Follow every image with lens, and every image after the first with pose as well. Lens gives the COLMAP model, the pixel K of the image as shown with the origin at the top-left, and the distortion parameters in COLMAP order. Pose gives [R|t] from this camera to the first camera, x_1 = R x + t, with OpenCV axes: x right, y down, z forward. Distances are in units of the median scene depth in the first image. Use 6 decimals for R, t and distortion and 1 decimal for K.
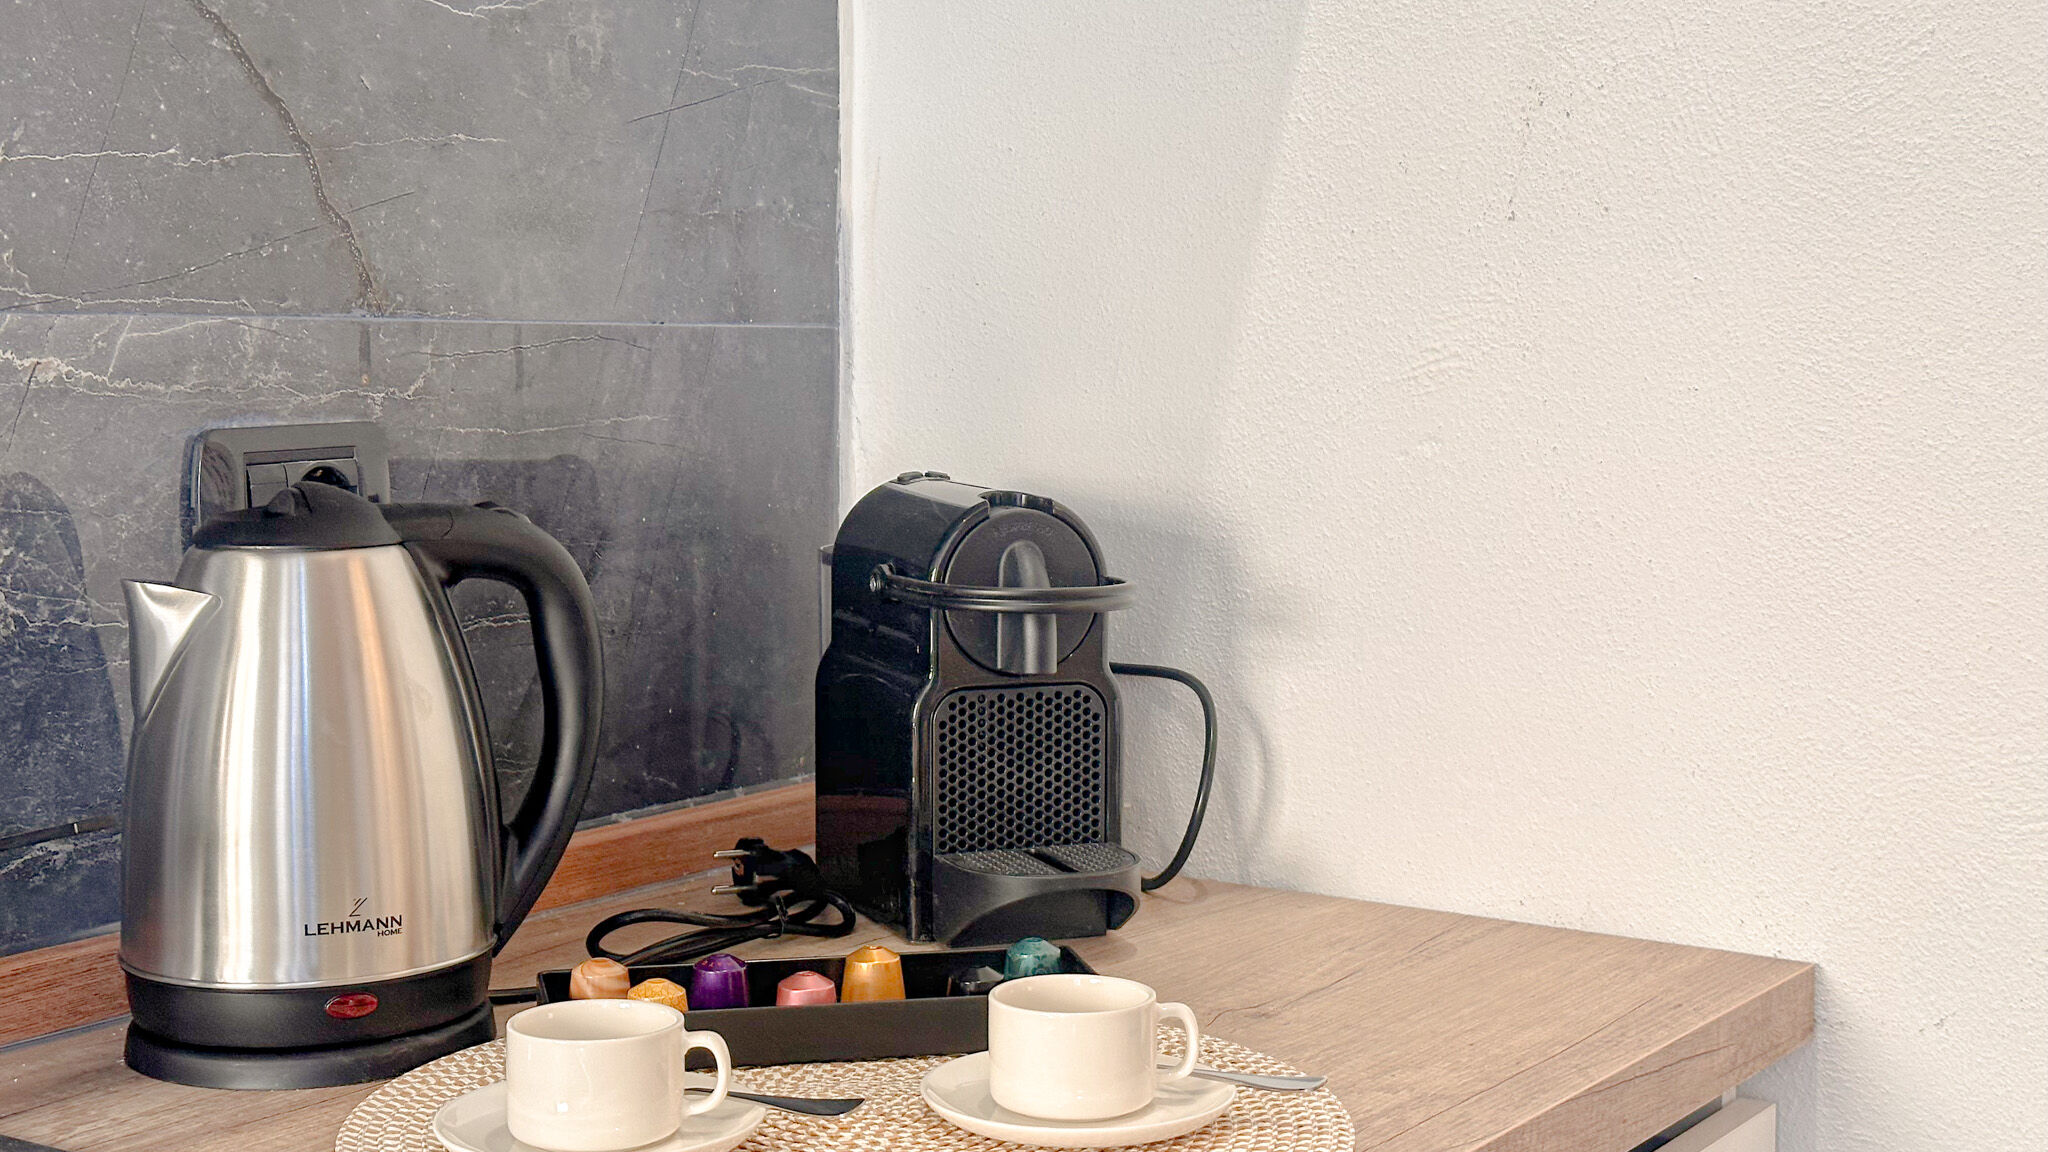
lens RADIAL K [[2921.6, 0, 1024.0], [0, 2921.6, 576.0], [0, 0, 1]] dist [0.145293, 0.006849]
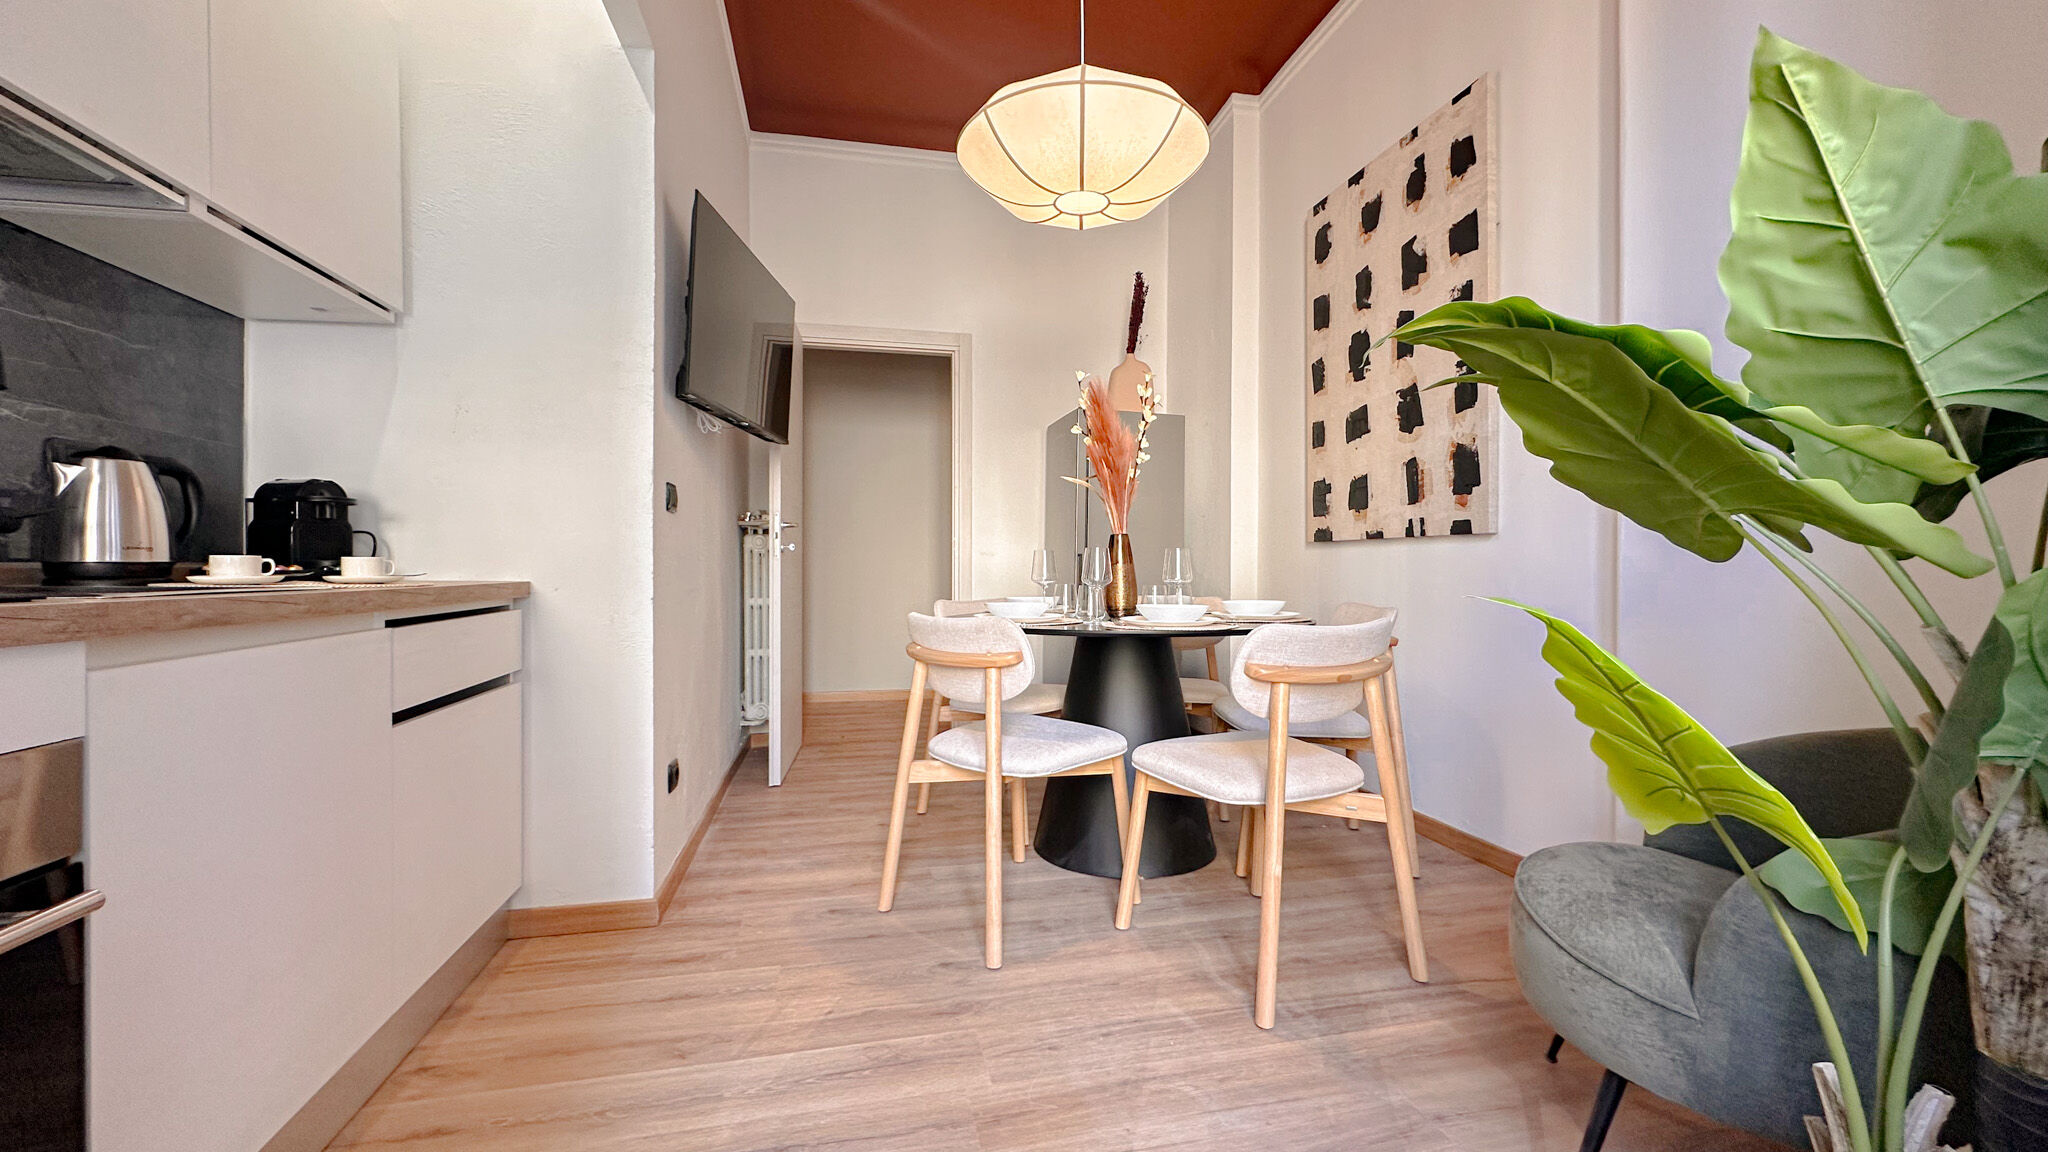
lens RADIAL K [[815.4, 0, 1024.0], [0, 815.4, 576.0], [0, 0, 1]] dist [-0.004902, 0.000464]
pose [[0.682513, -0.006620, 0.730843, -0.194814], [0.062648, 0.996809, -0.049476, 0.271375], [-0.728183, 0.079554, 0.680750, -0.637659]]
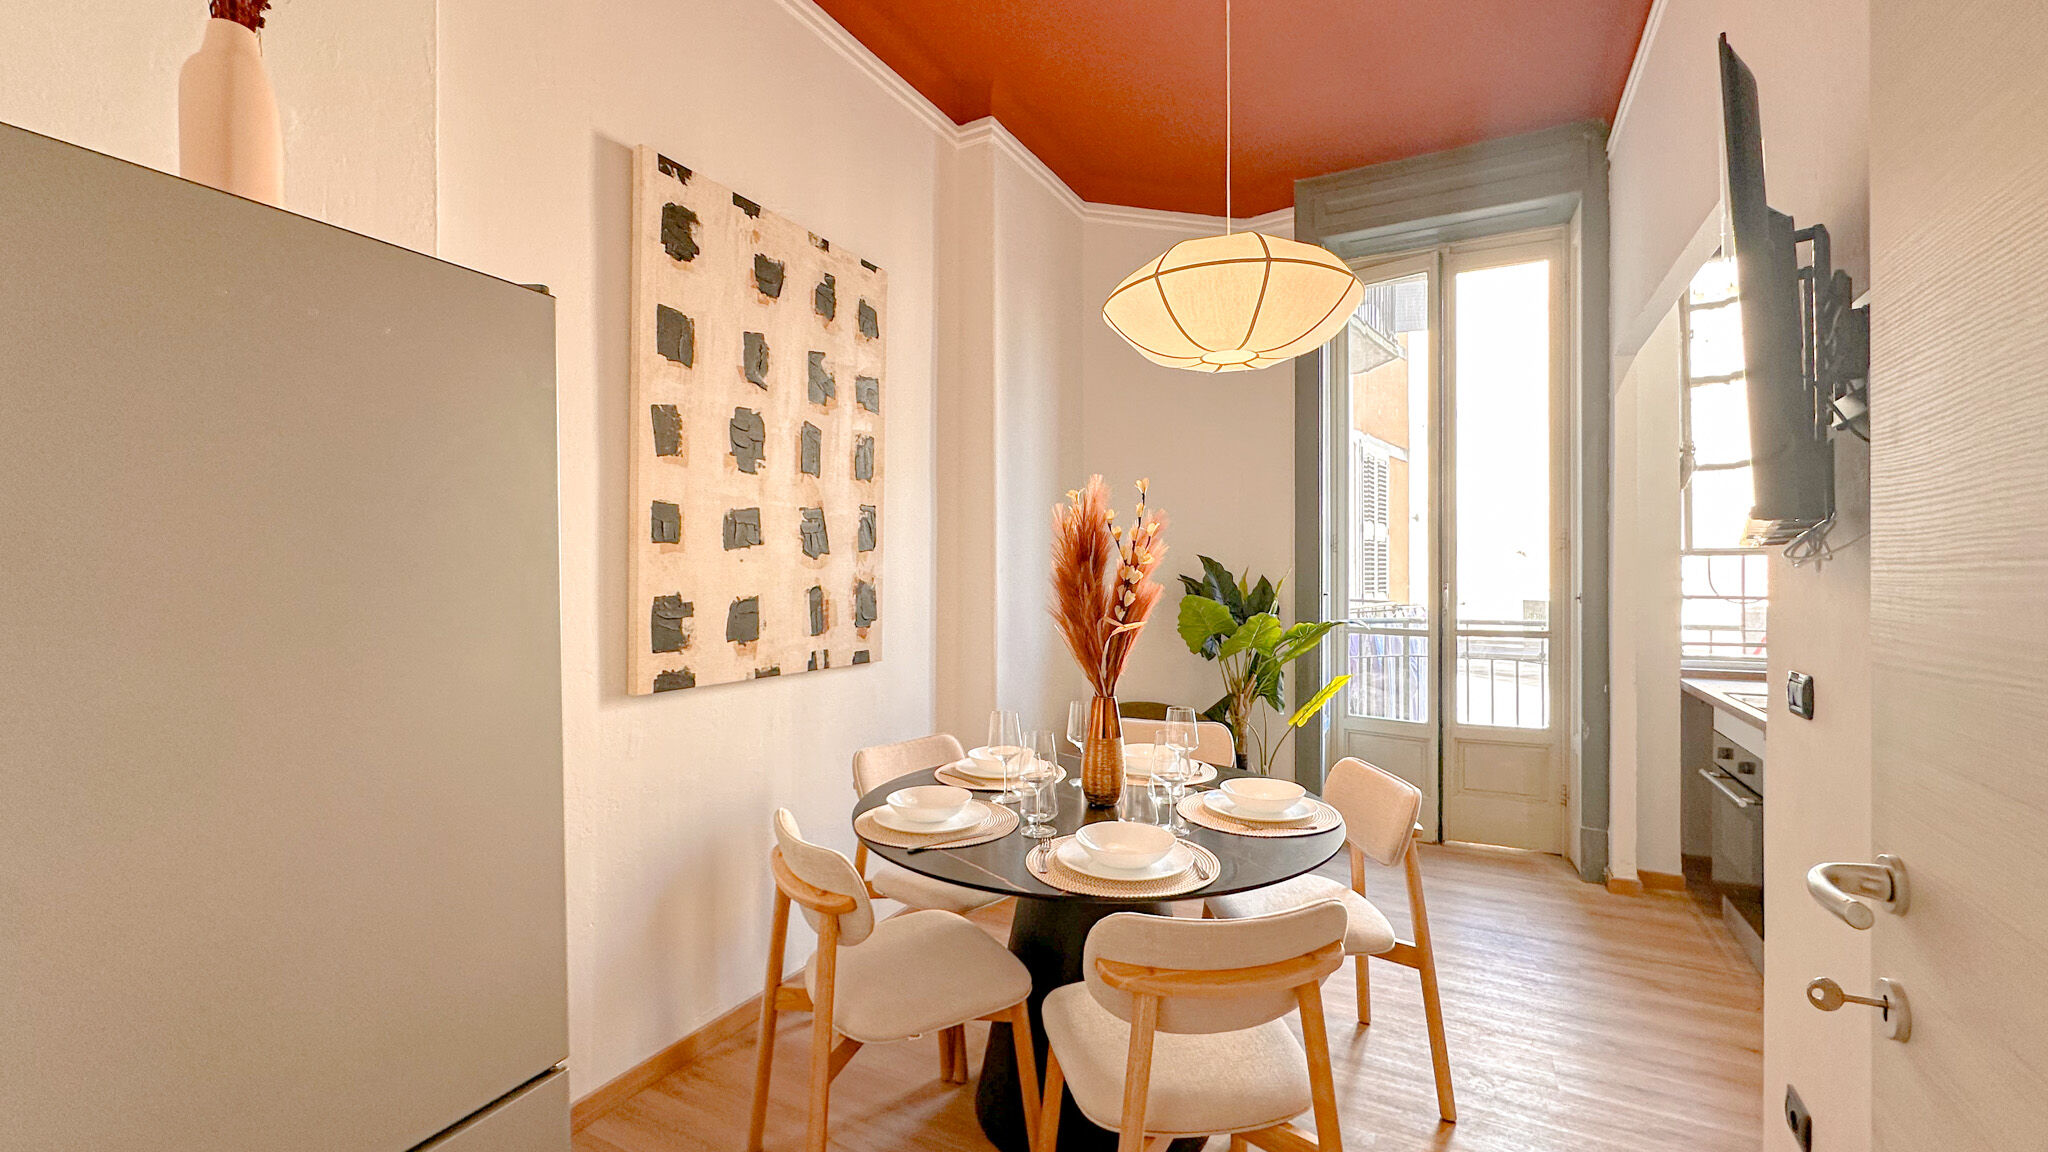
lens RADIAL K [[834.1, 0, 1023.3], [0, 834.1, 577.1], [0, 0, 1]] dist [-0.003558, -0.000181]
pose [[-0.993646, -0.000910, -0.112550, 1.807439], [-0.011118, 0.995870, 0.090103, -0.295043], [0.112003, 0.090782, -0.989552, 2.148839]]
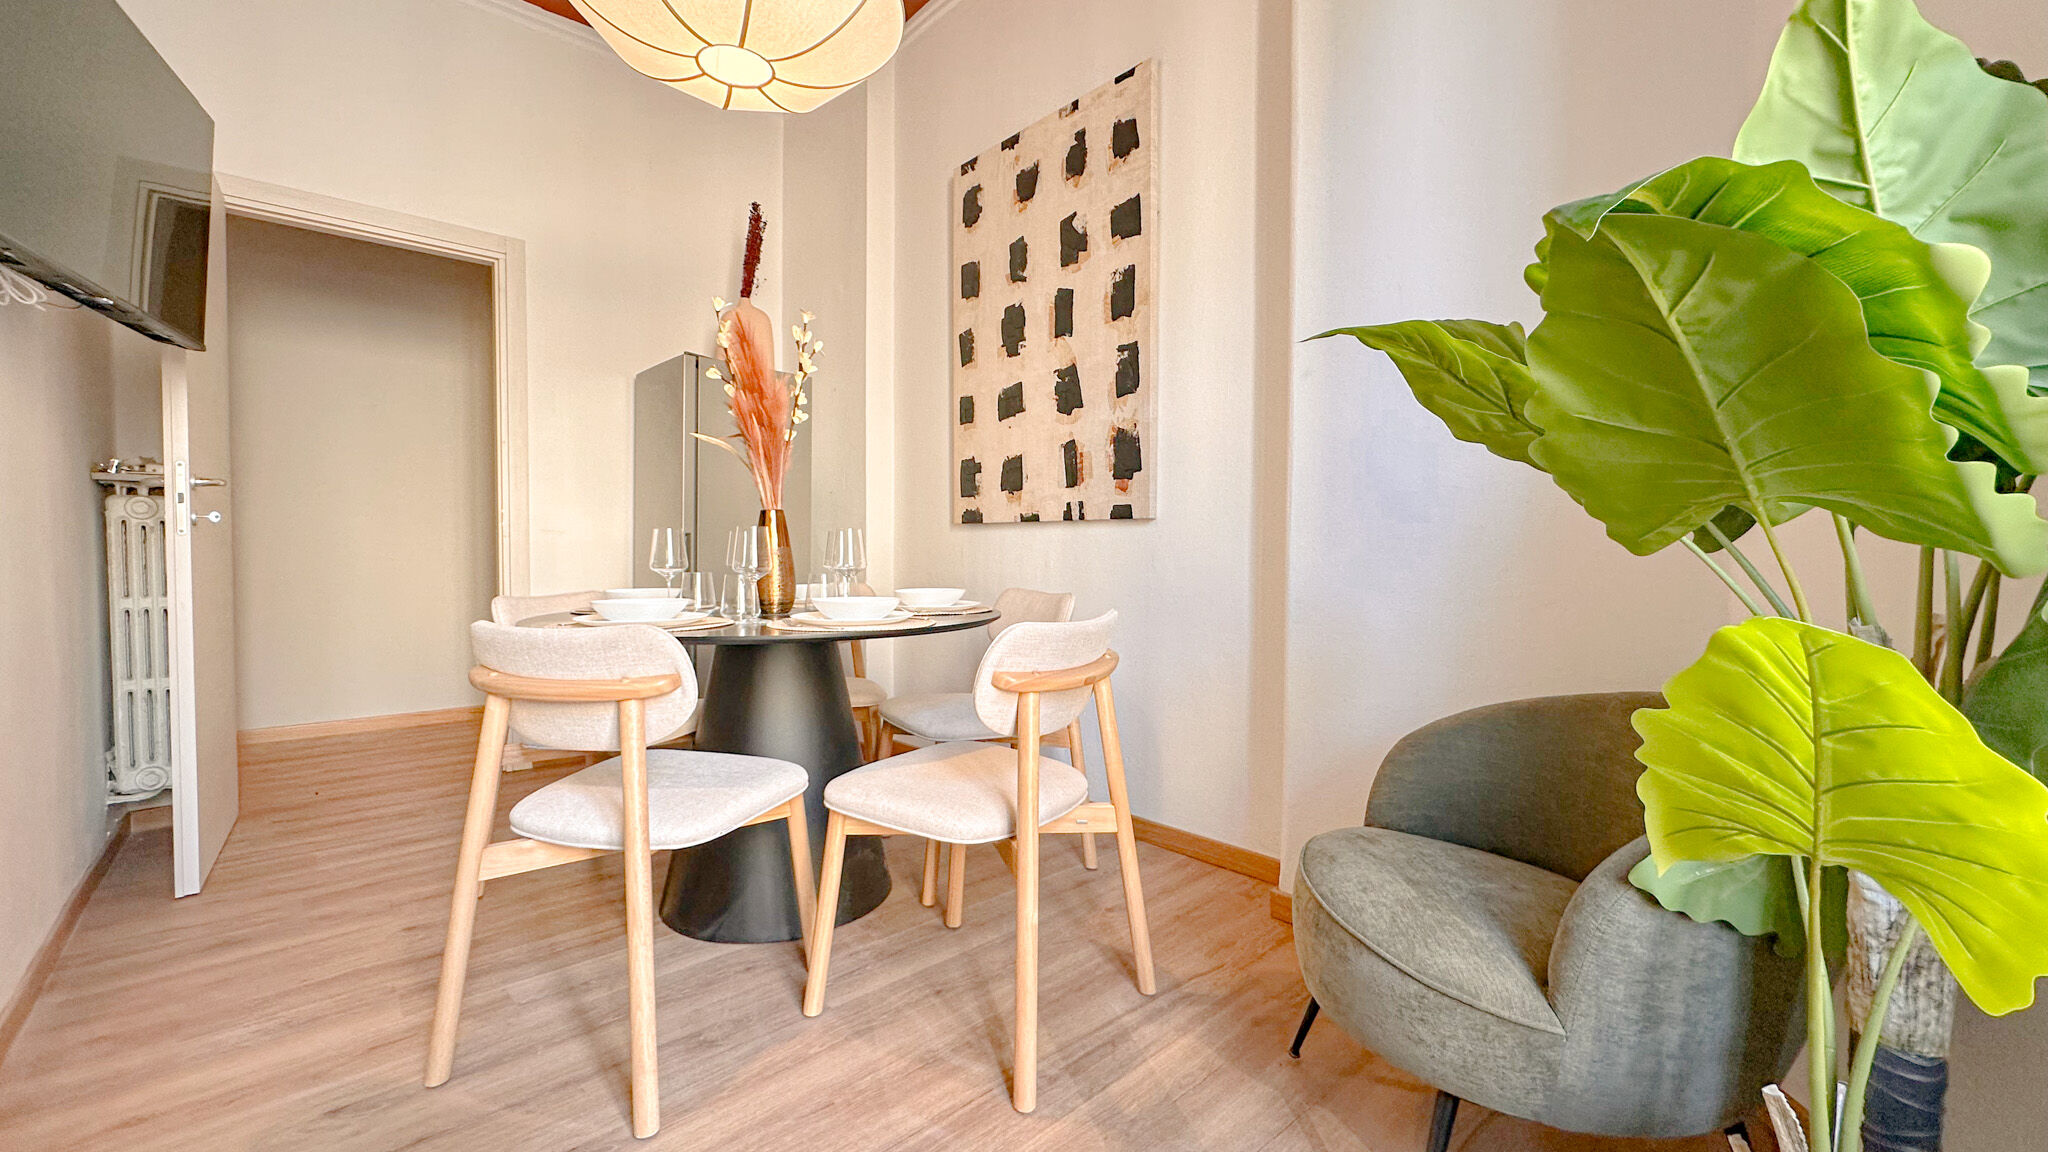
lens RADIAL K [[815.4, 0, 1024.0], [0, 815.4, 576.0], [0, 0, 1]] dist [-0.004902, 0.000464]
pose [[0.230332, -0.031139, 0.972614, -0.020540], [0.080273, 0.996689, 0.012900, 0.233020], [-0.969796, 0.075103, 0.232069, -0.291635]]
